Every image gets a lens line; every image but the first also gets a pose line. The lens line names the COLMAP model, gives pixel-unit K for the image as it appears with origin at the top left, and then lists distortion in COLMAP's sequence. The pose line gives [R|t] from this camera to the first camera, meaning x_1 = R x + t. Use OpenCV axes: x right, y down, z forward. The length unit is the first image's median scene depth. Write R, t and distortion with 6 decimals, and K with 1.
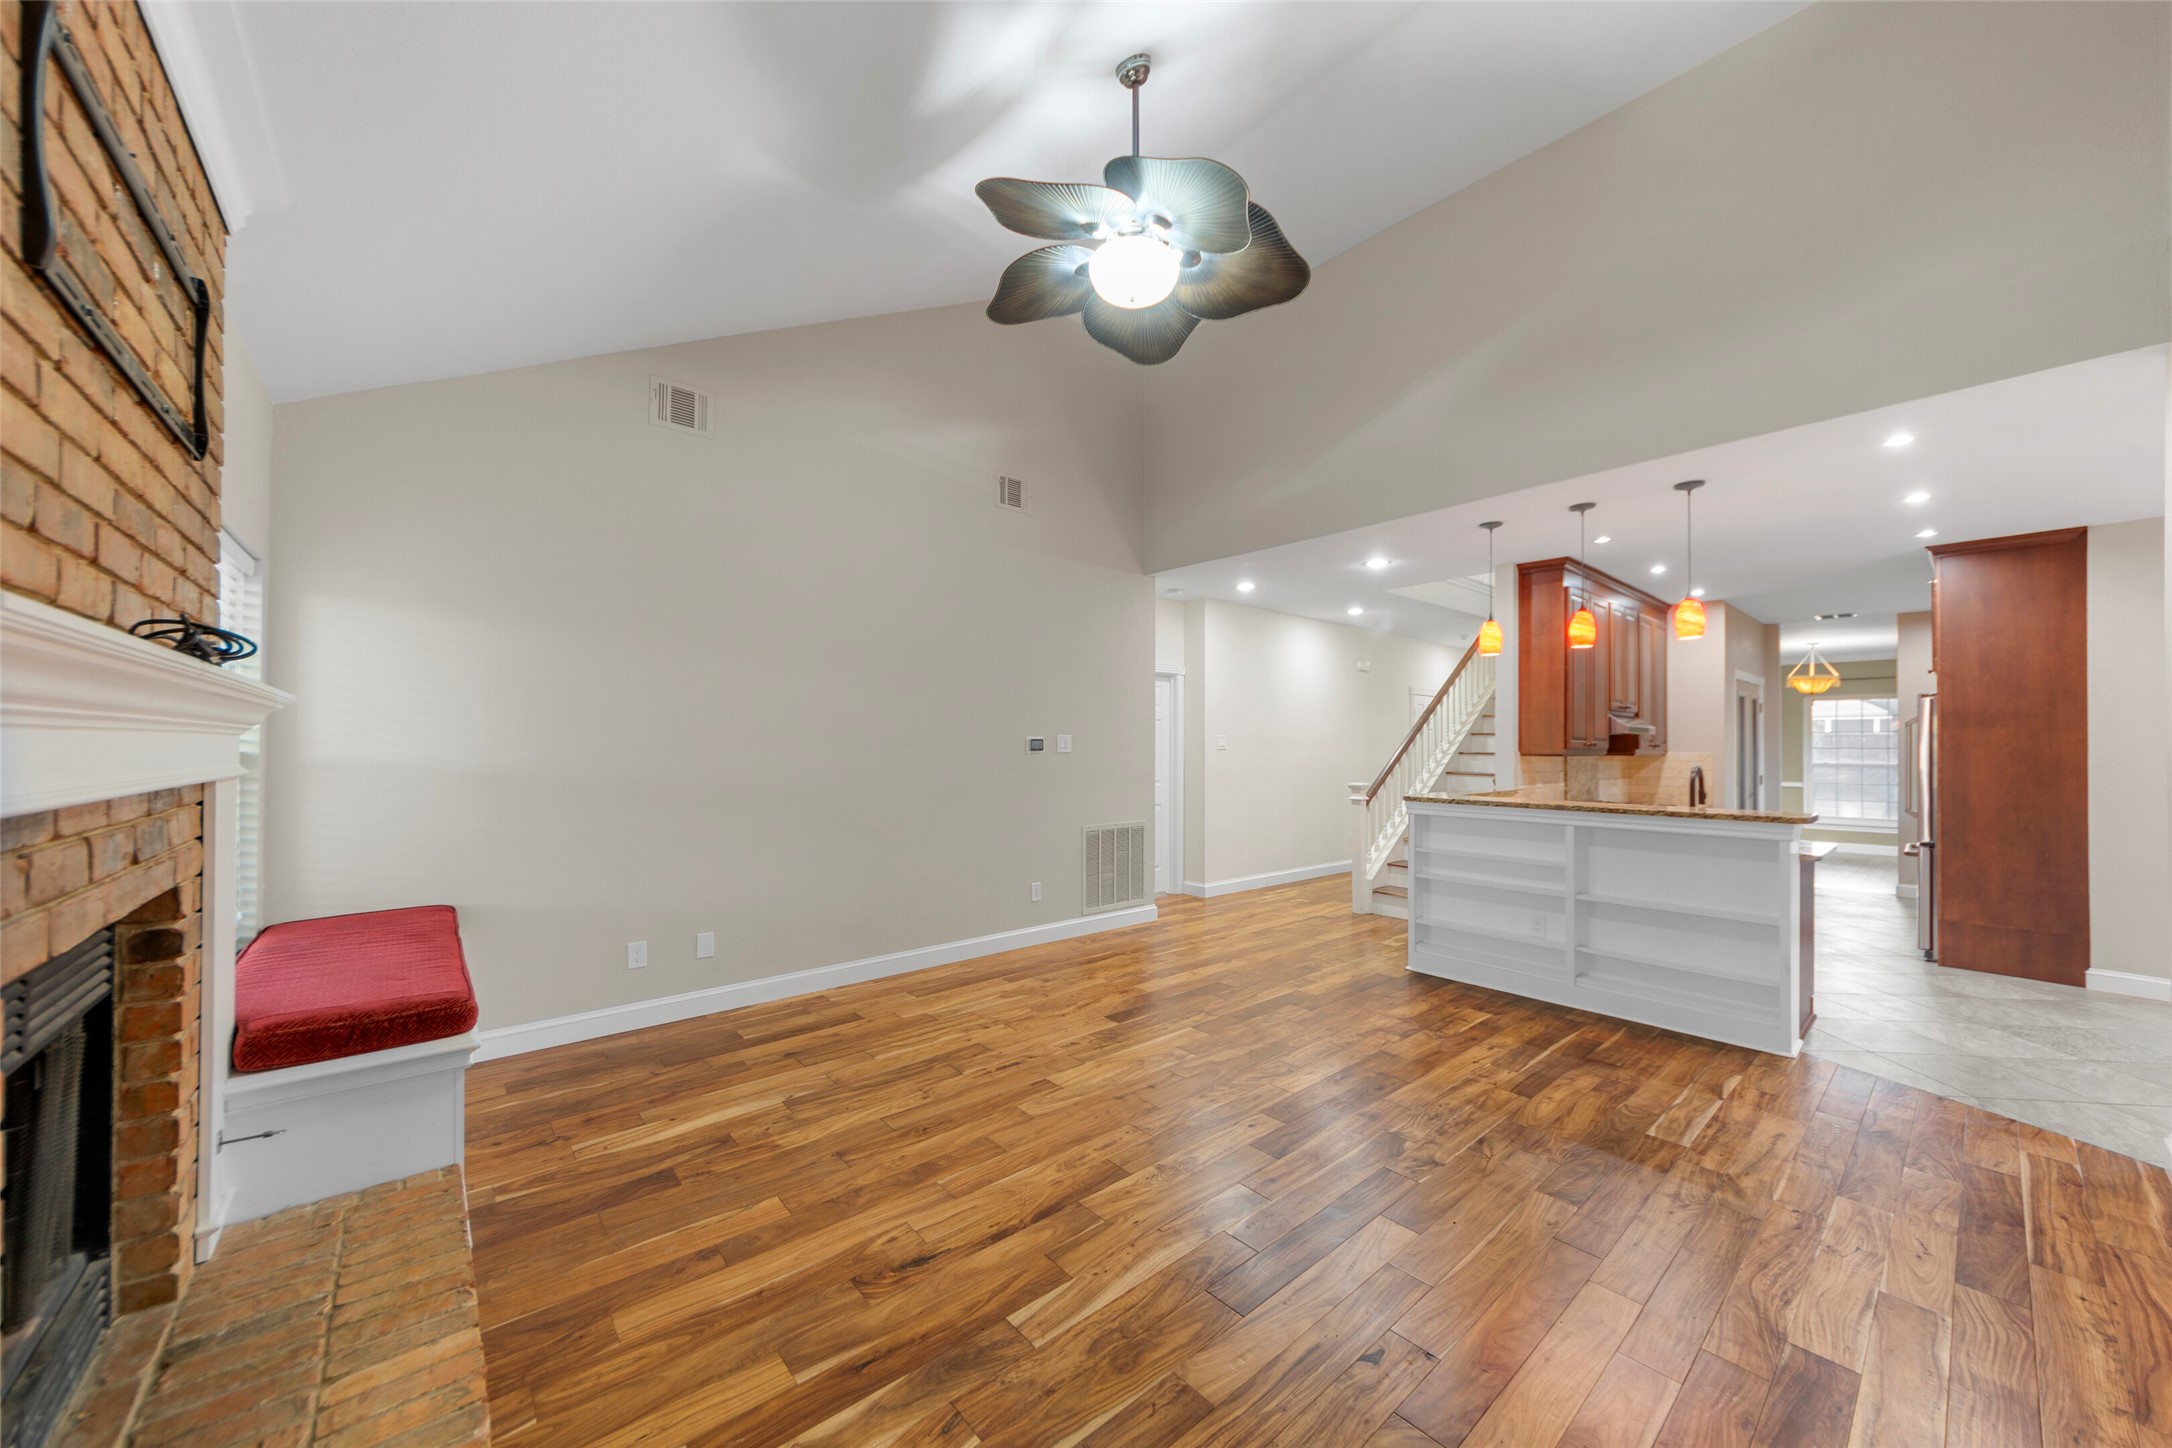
lens RADIAL K [[775.0, 0, 1087.8], [0, 775.0, 738.8], [0, 0, 1]] dist [-0.001649, -0.000122]
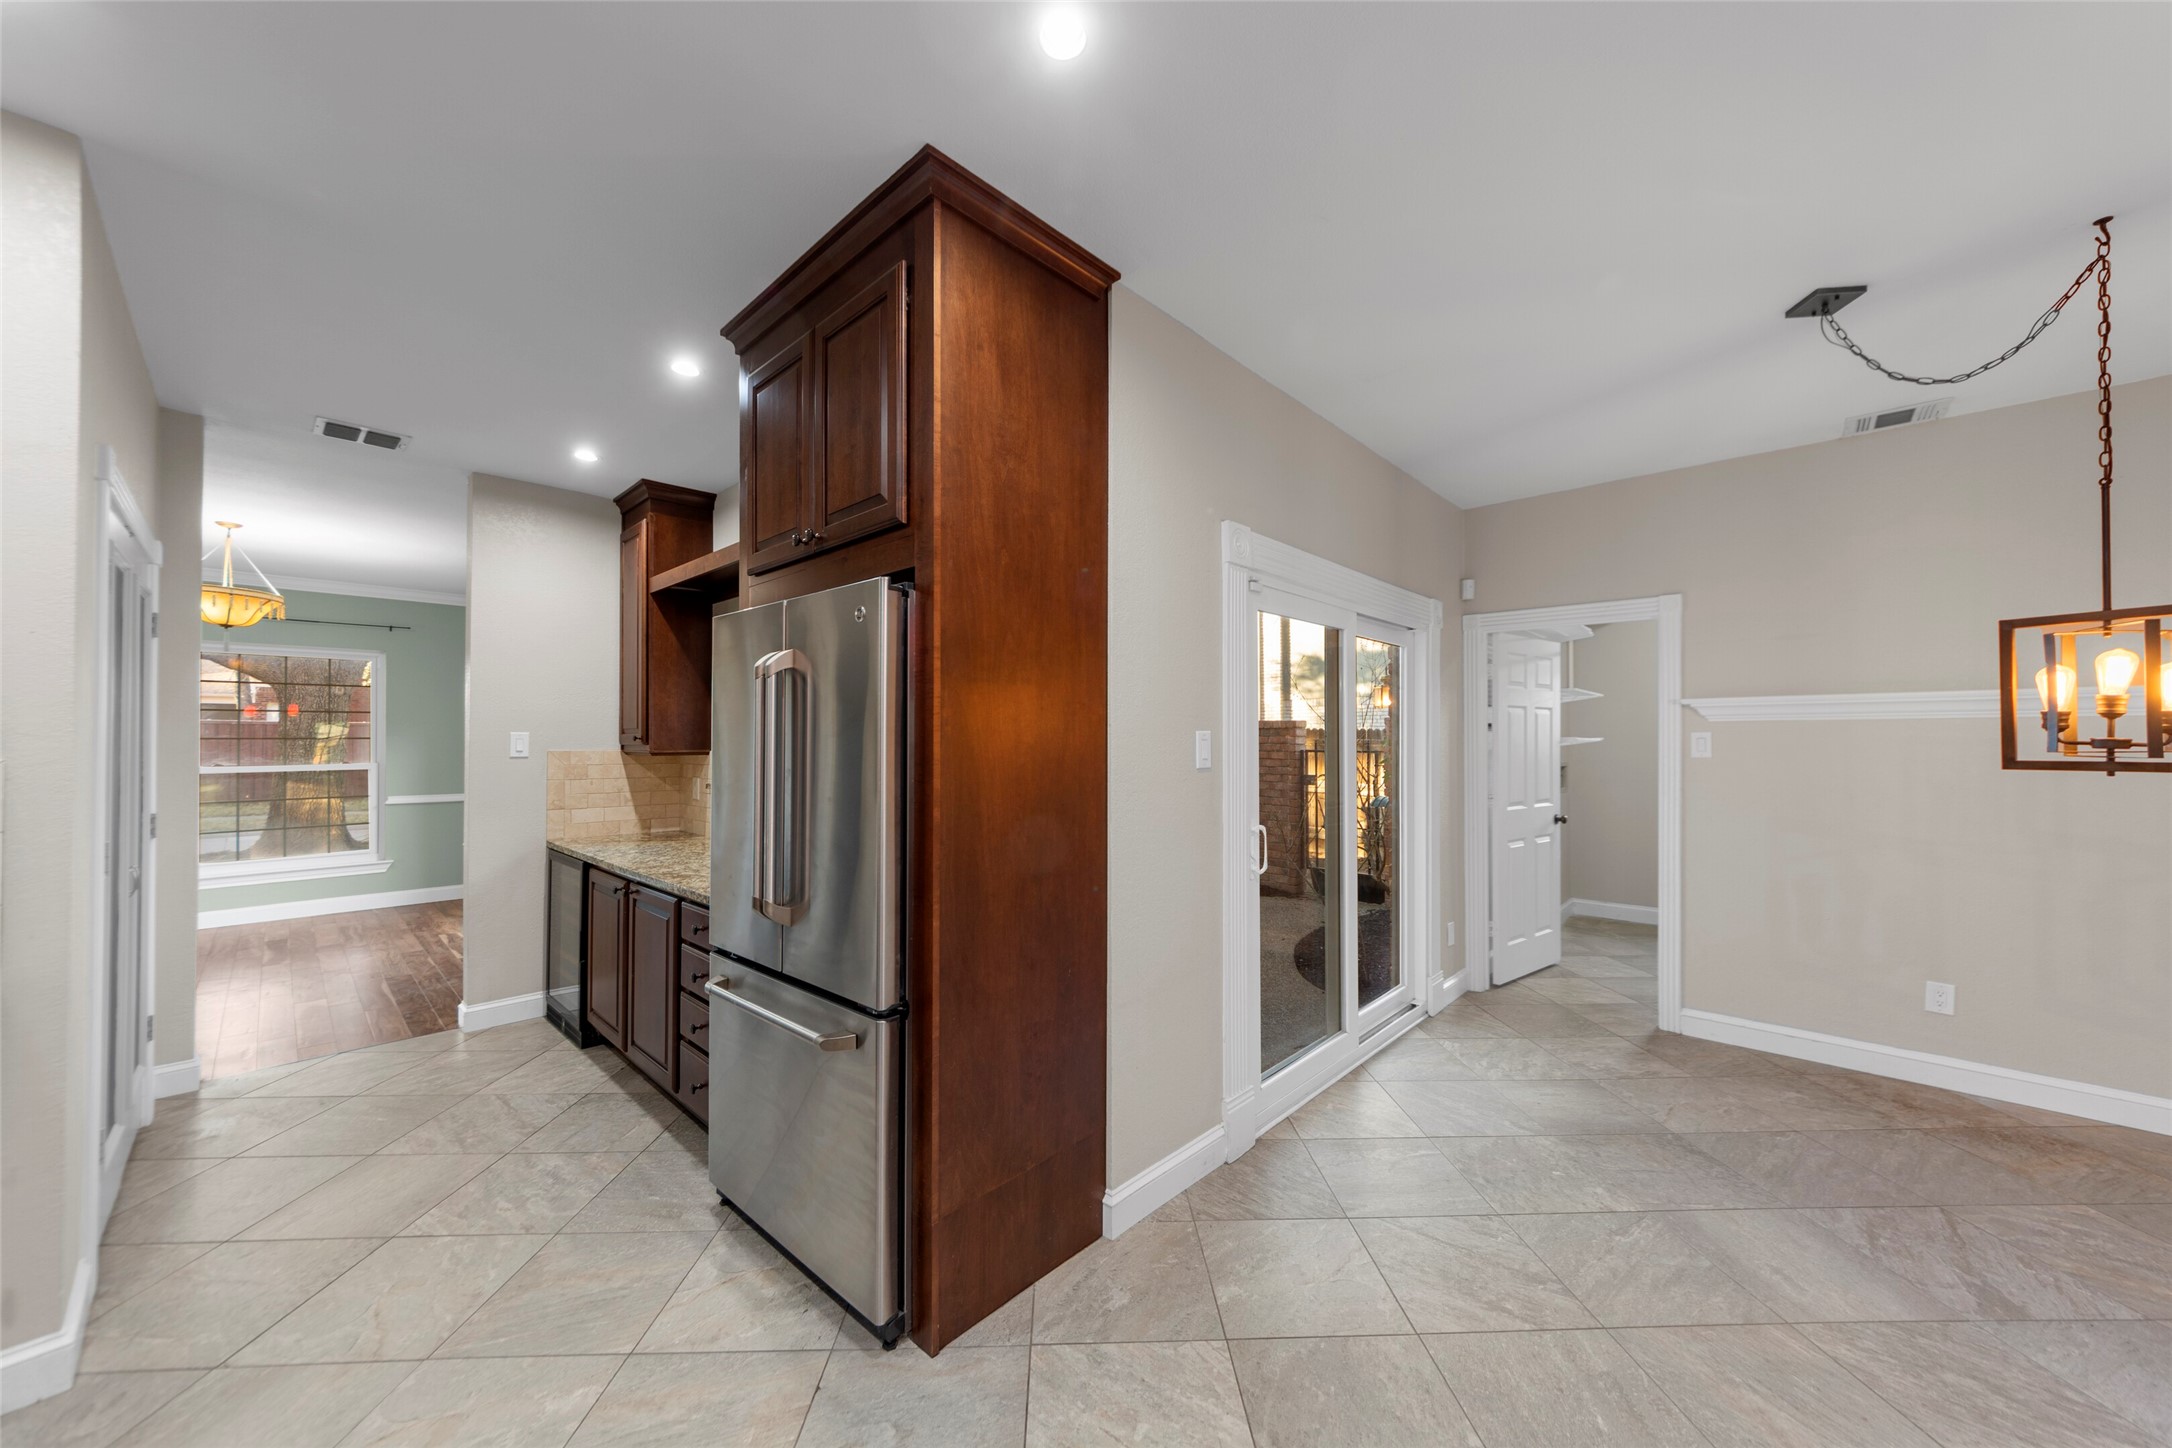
lens RADIAL K [[775.0, 0, 1086.5], [0, 775.0, 734.3], [0, 0, 1]] dist [-0.001649, -0.000122]
pose [[-0.111679, 0.006655, 0.993722, 1.017497], [-0.011266, 0.999905, -0.007963, 0.019352], [-0.993680, -0.012084, -0.111593, 1.336400]]
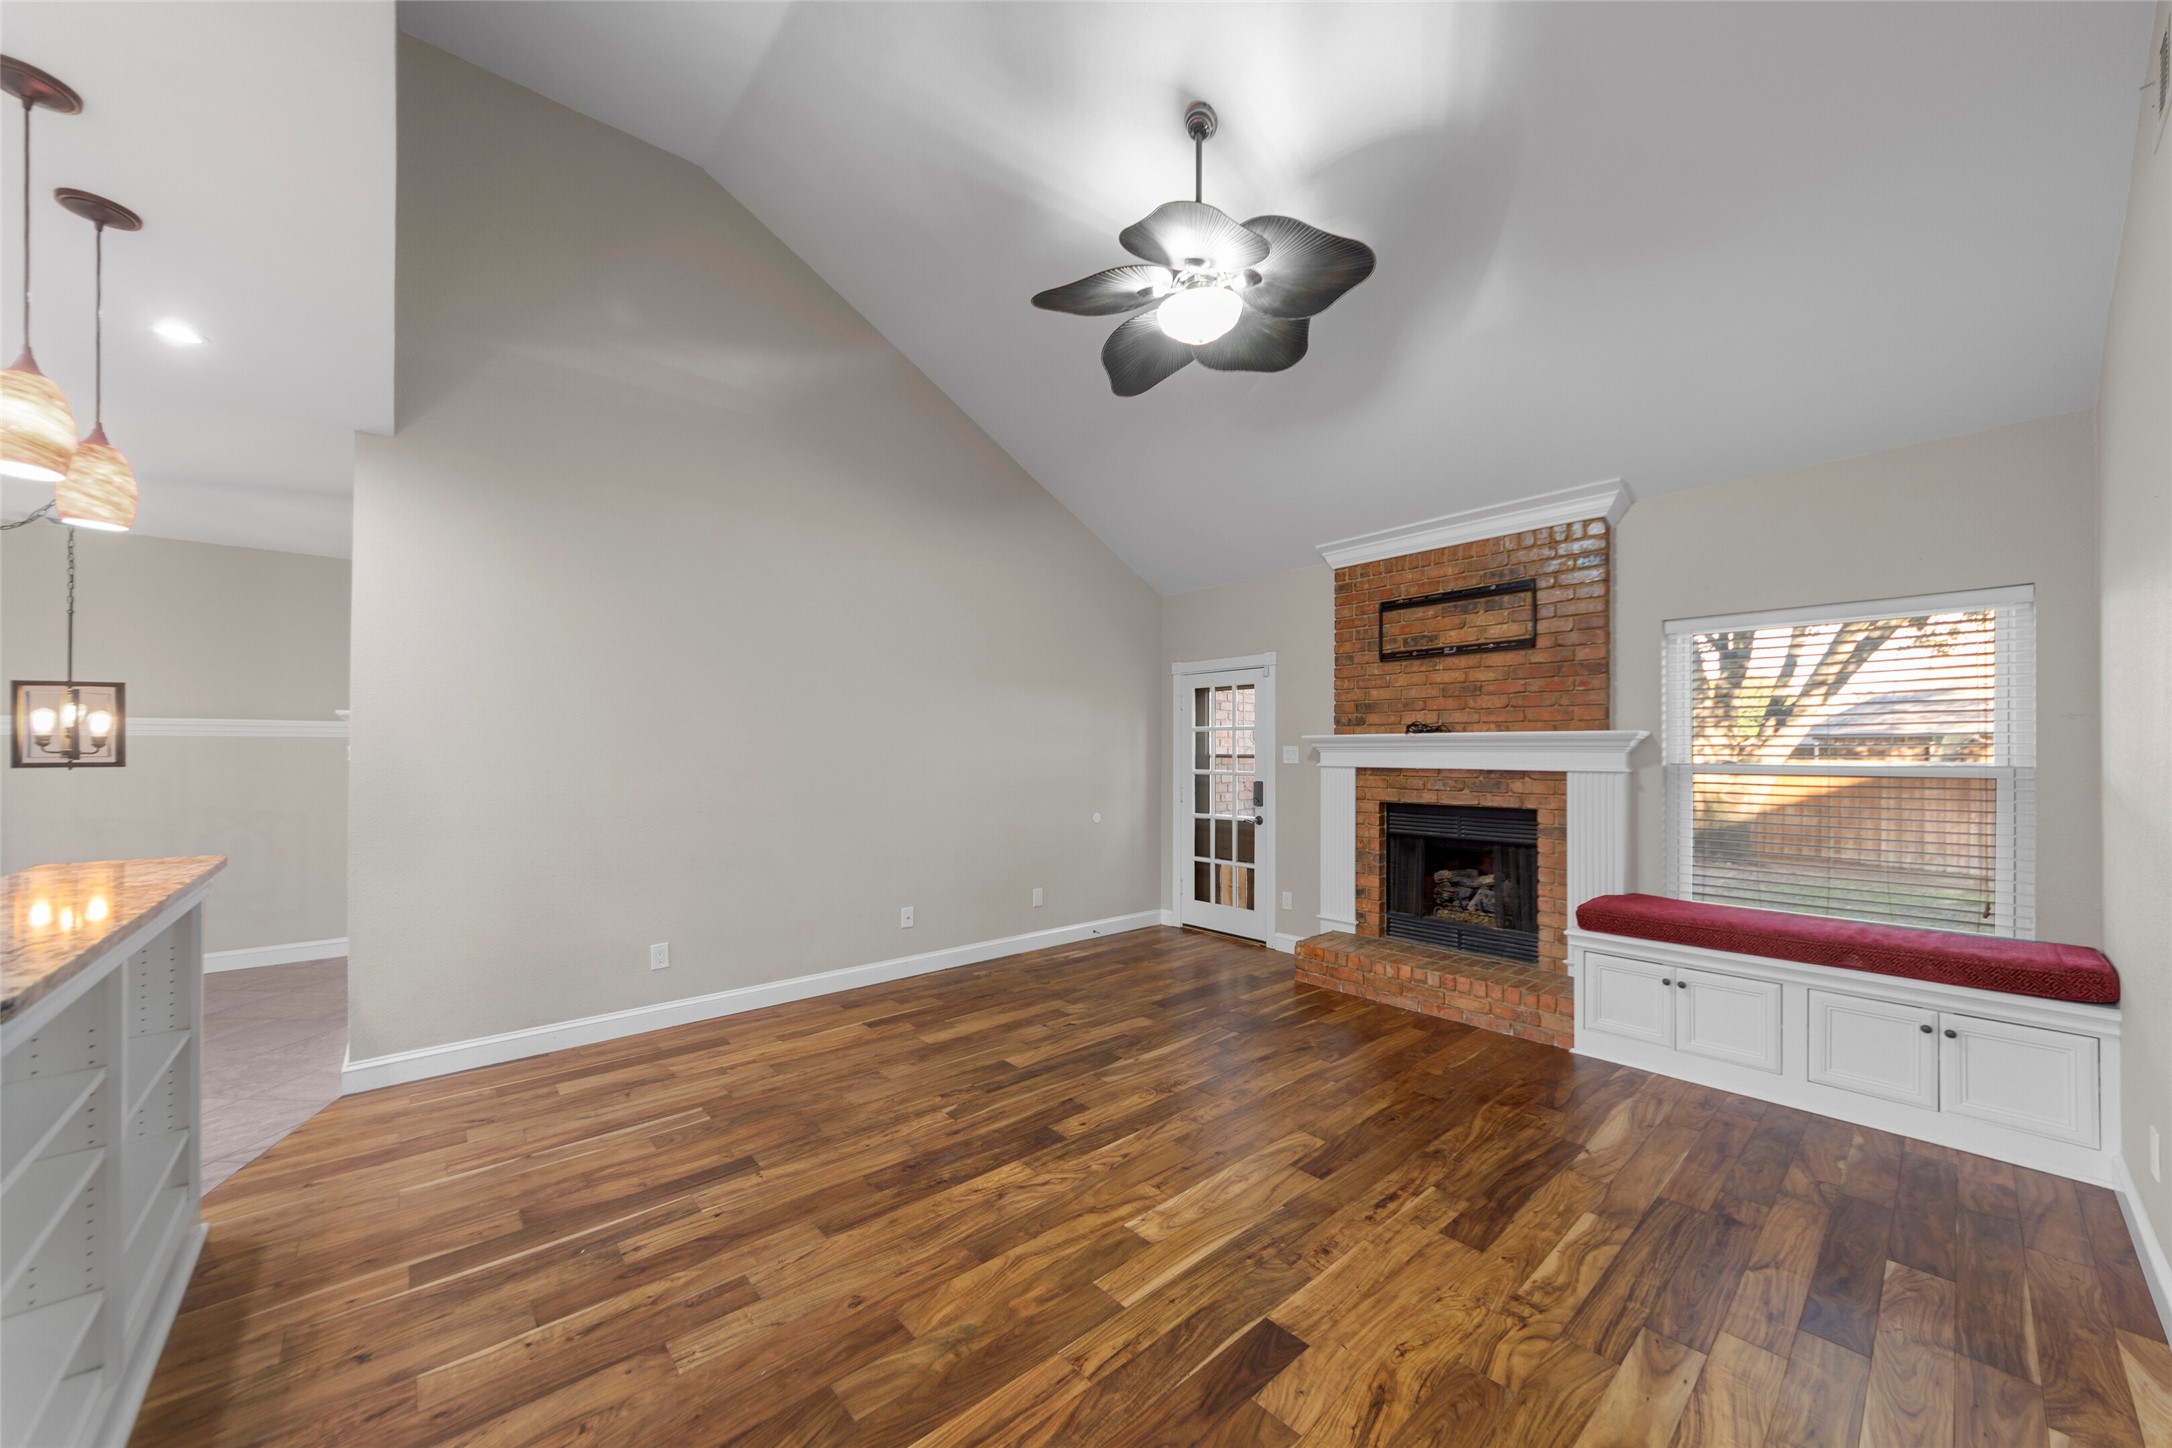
lens RADIAL K [[775.0, 0, 1084.2], [0, 775.0, 740.8], [0, 0, 1]] dist [-0.001649, -0.000122]
pose [[-0.999814, -0.006419, -0.018188, 0.180663], [-0.006091, 0.999818, -0.018075, 0.008086], [0.018301, -0.017961, -0.999671, 1.594232]]
